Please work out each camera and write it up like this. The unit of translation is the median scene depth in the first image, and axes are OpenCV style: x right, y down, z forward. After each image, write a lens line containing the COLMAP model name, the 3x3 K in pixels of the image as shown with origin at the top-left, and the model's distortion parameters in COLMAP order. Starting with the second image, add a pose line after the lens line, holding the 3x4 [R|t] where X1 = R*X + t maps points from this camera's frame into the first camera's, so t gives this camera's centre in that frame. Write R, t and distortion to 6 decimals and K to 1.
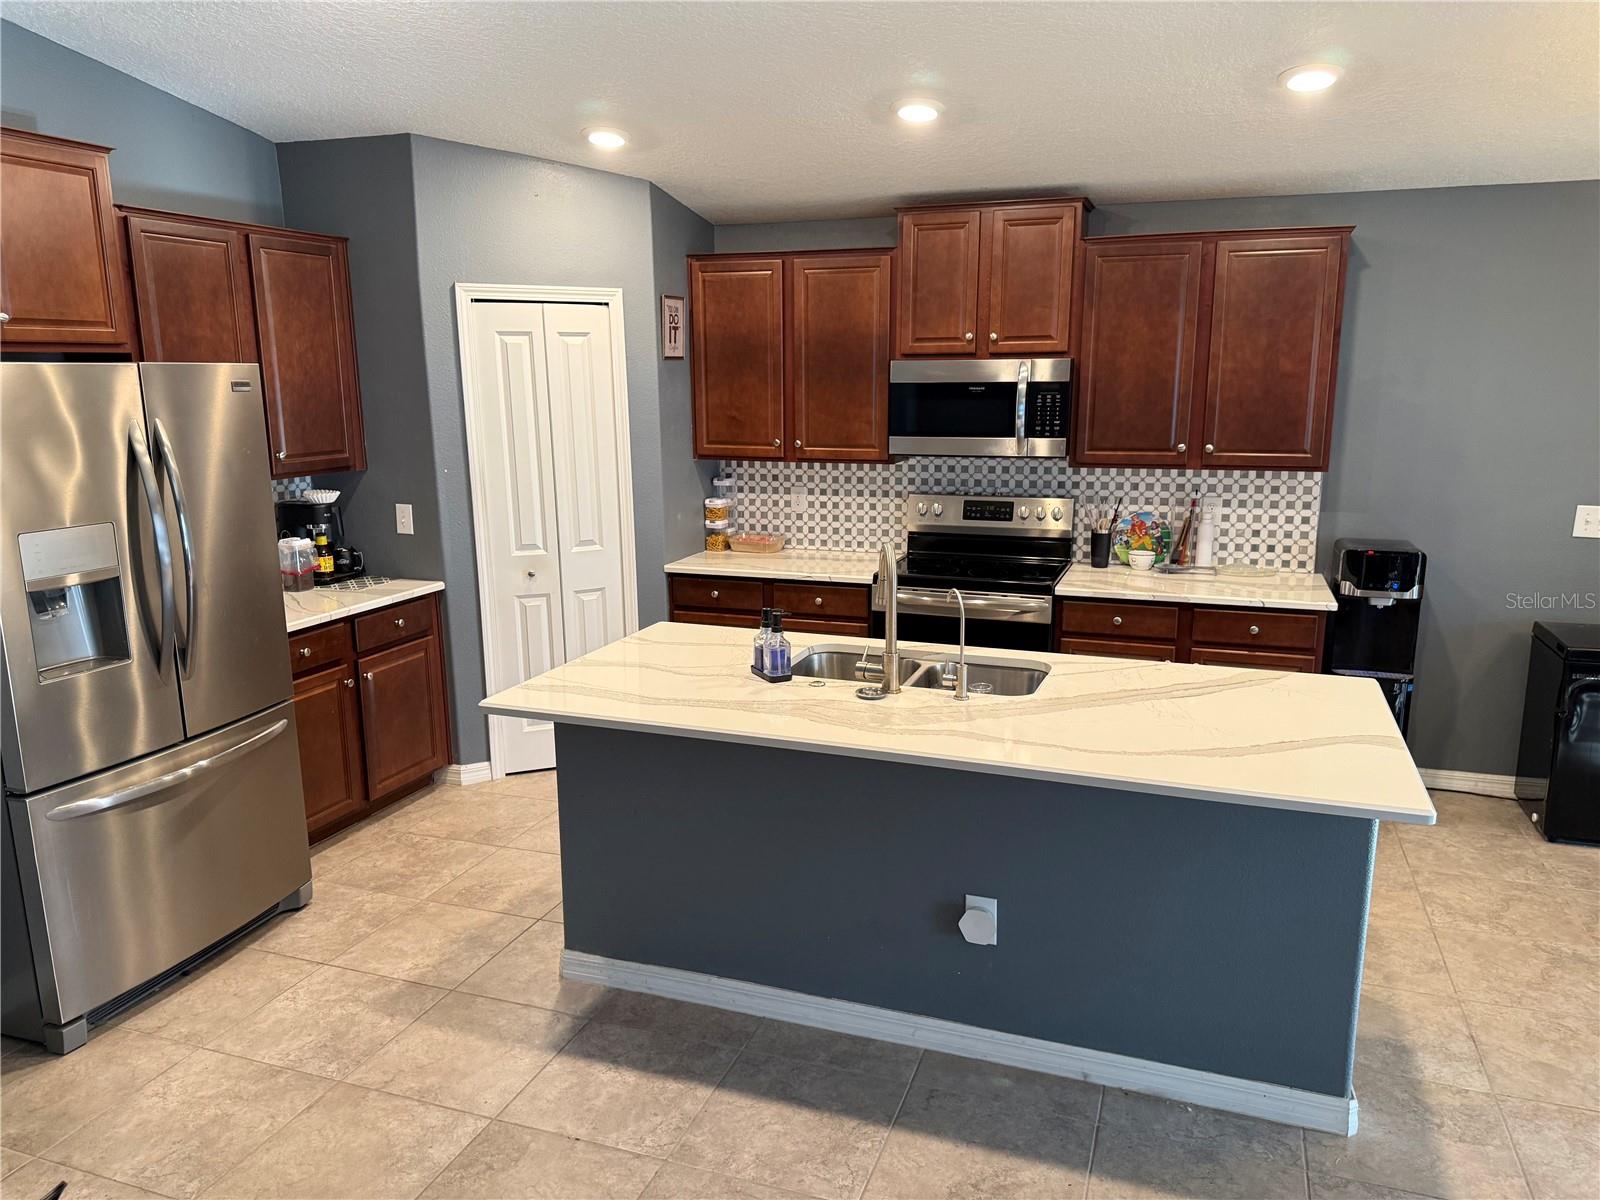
lens RADIAL K [[1124.2, 0, 801.0], [0, 1124.2, 614.9], [0, 0, 1]] dist [0.073860, -0.096098]
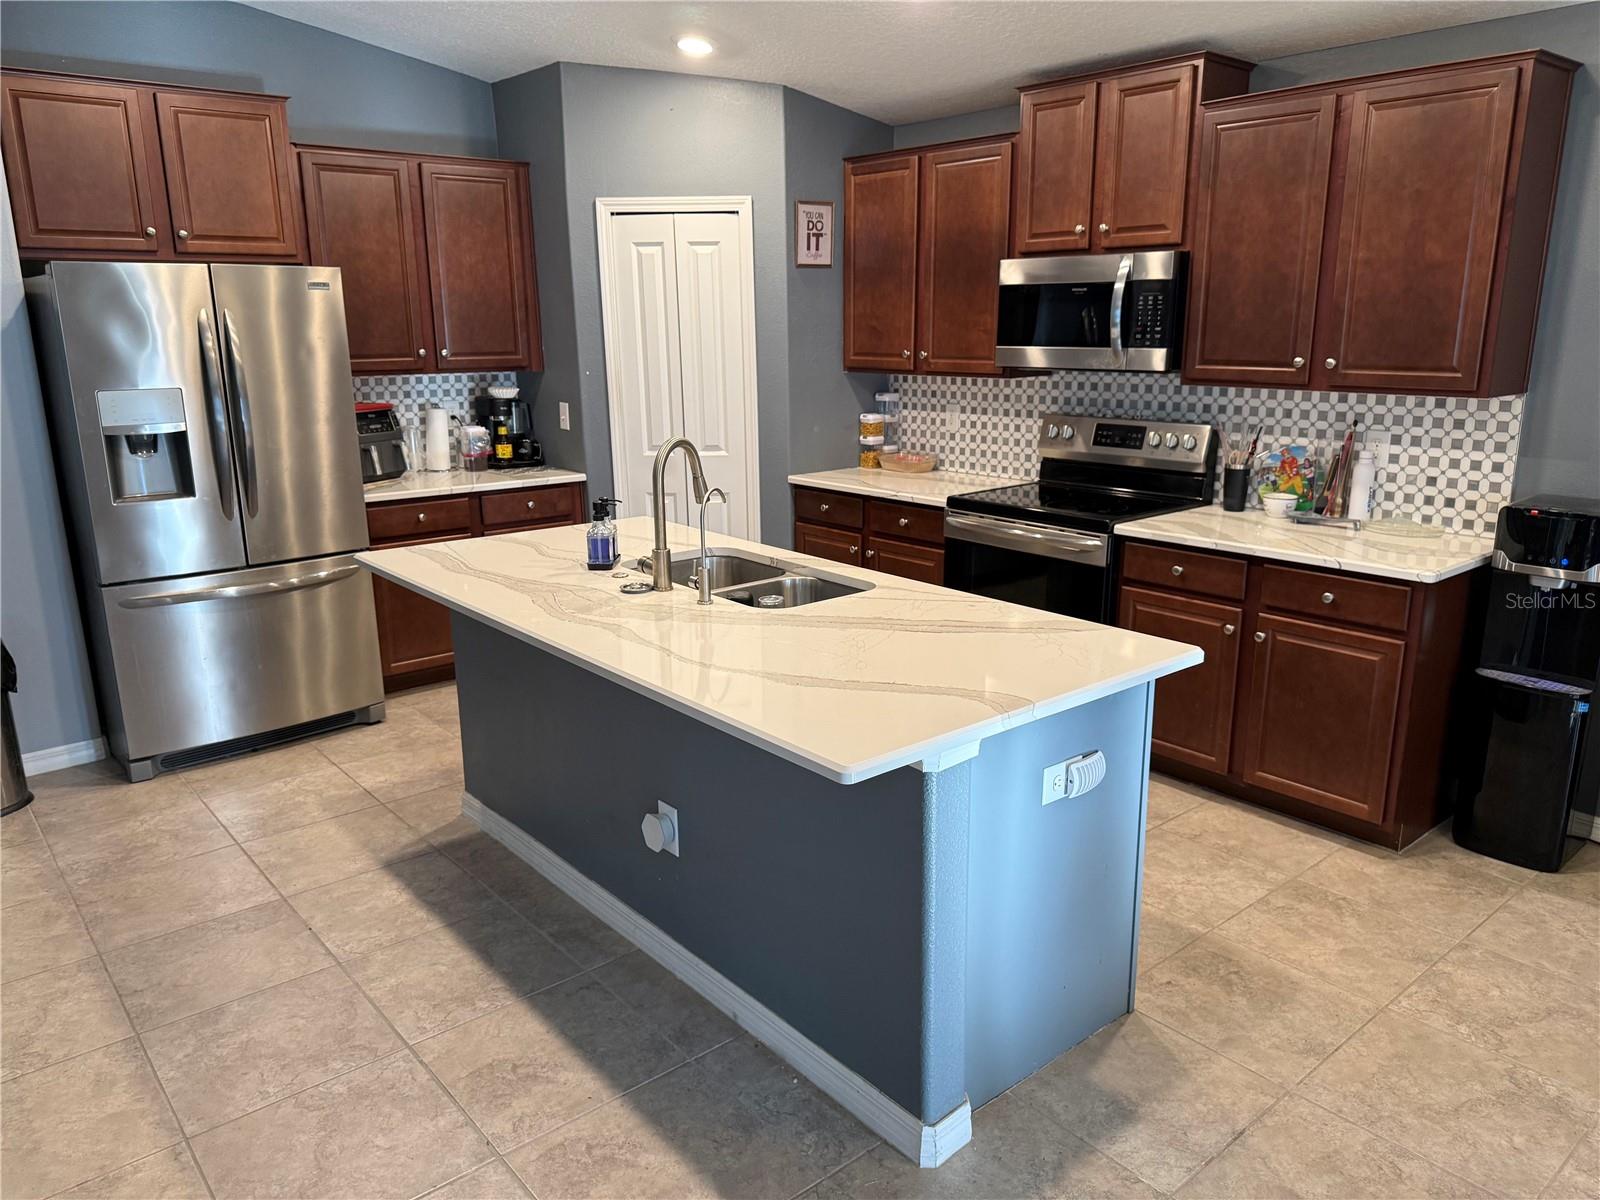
lens RADIAL K [[1124.2, 0, 796.0], [0, 1124.2, 605.7], [0, 0, 1]] dist [0.073860, -0.096098]
pose [[0.867242, 0.123109, -0.482426, 0.431726], [-0.102717, 0.992344, 0.068582, 0.002346], [0.487176, -0.009924, 0.873248, 0.134397]]
